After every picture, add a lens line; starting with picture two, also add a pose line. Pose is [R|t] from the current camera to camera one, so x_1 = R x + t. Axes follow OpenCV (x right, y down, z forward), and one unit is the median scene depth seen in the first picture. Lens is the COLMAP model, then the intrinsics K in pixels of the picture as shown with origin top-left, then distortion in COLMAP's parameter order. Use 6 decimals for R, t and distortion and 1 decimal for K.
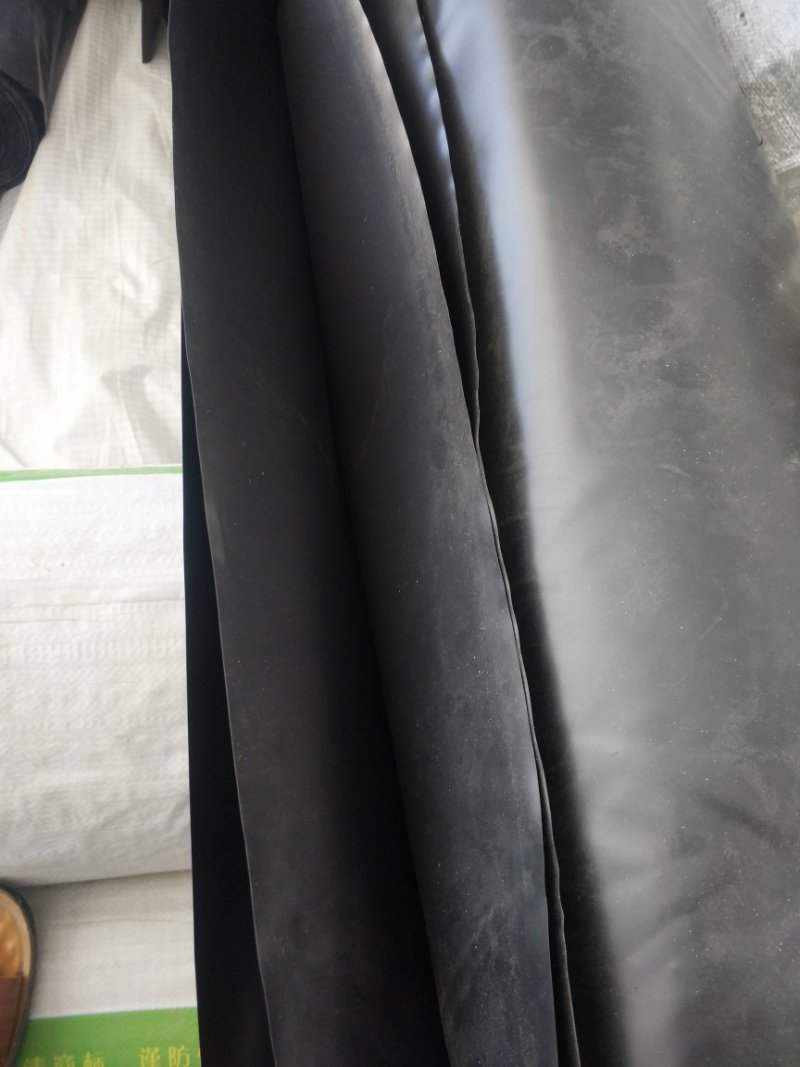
lens RADIAL K [[798.1, 0, 390.8], [0, 798.1, 536.8], [0, 0, 1]] dist [-0.009413, 0.000192]
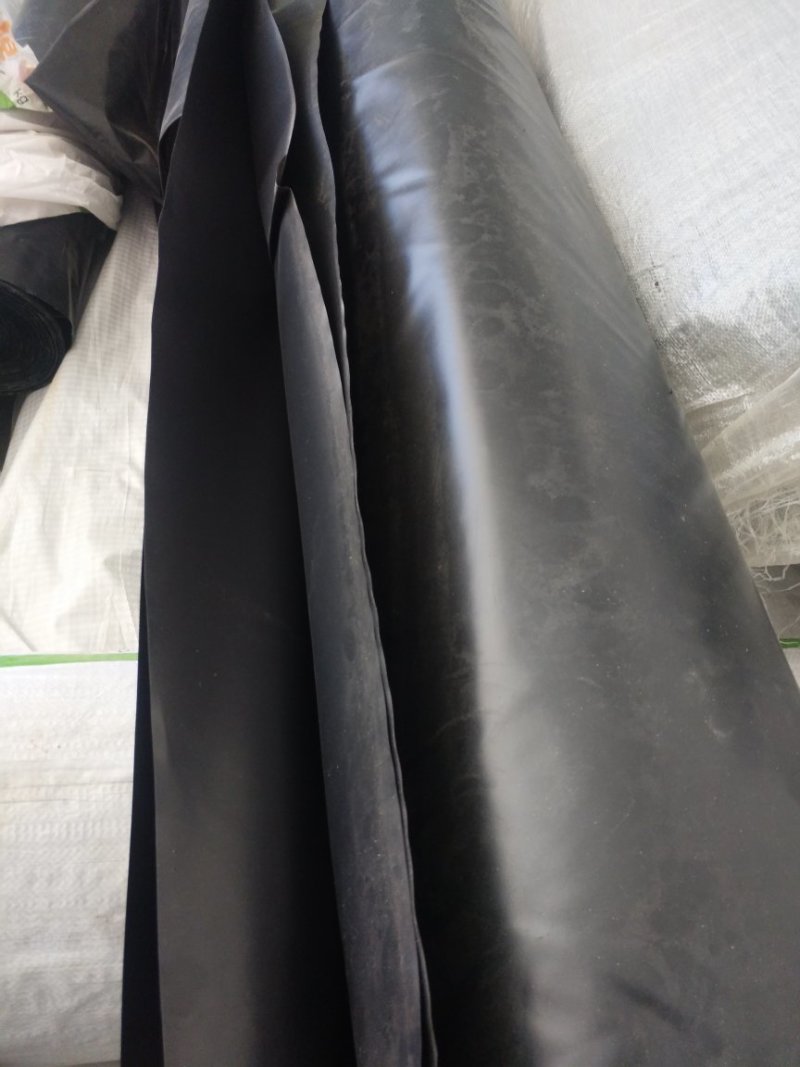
lens RADIAL K [[775.8, 0, 384.5], [0, 775.8, 541.3], [0, 0, 1]] dist [0.053395, -0.090739]
pose [[0.999922, 0.010176, 0.007214, 0.022950], [-0.008557, 0.980383, -0.196914, -0.034286], [-0.009076, 0.196837, 0.980394, -0.109628]]
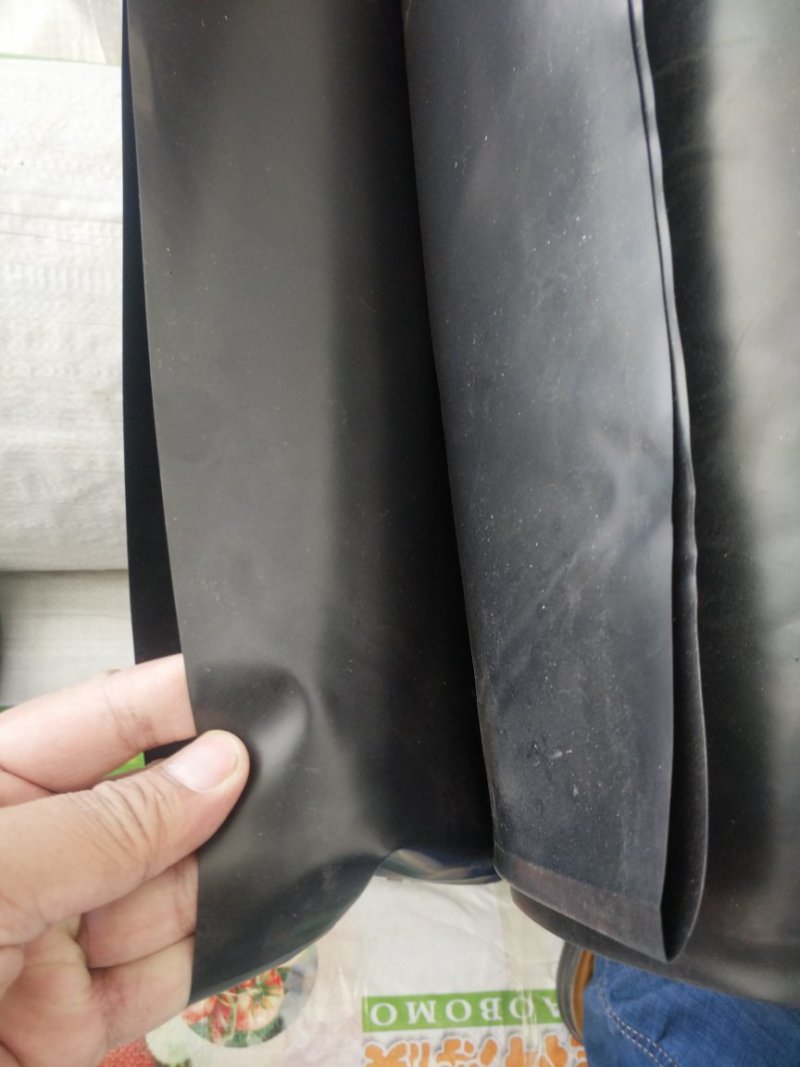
lens RADIAL K [[787.3, 0, 400.0], [0, 787.3, 533.5], [0, 0, 1]] dist [-0.072175, 0.075510]
pose [[0.993904, 0.080104, 0.075746, -0.077510], [-0.097445, 0.959655, 0.263756, 0.148523], [-0.051562, -0.269529, 0.961611, 0.167653]]
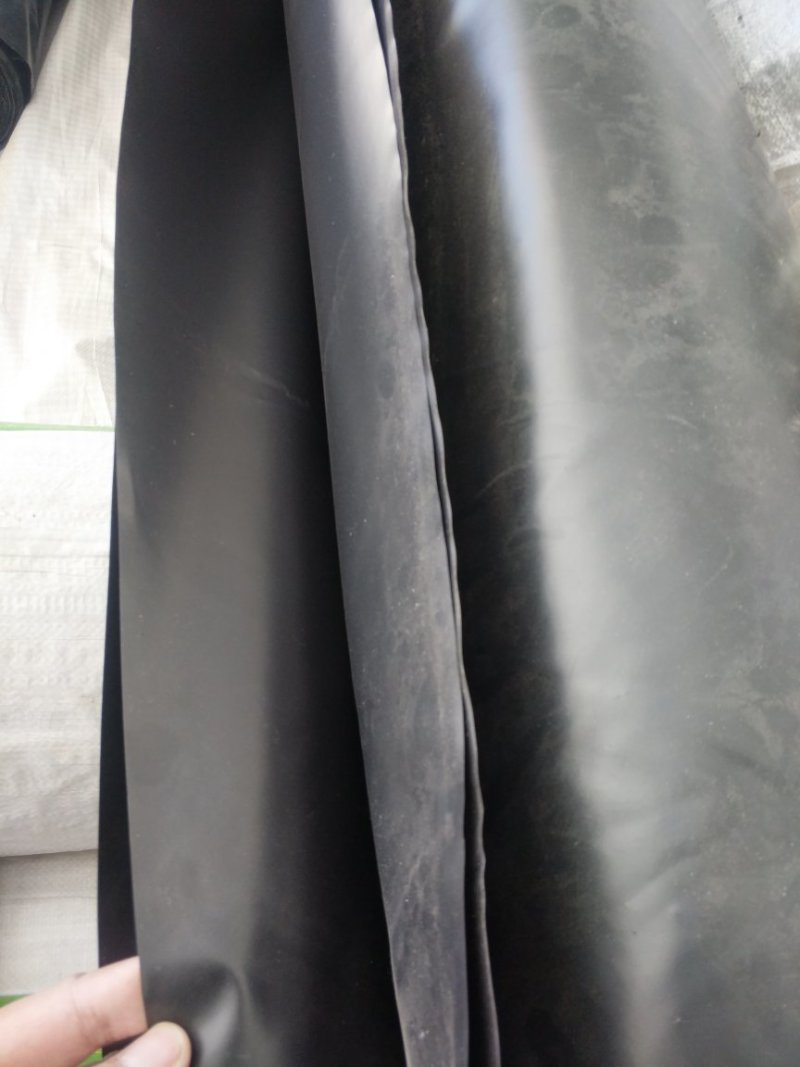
lens RADIAL K [[791.5, 0, 392.7], [0, 791.5, 531.1], [0, 0, 1]] dist [0.004990, -0.011556]
pose [[0.997342, 0.049536, 0.053426, -0.029954], [-0.048422, 0.998586, -0.021948, 0.055167], [-0.054438, 0.019303, 0.998331, 0.020744]]
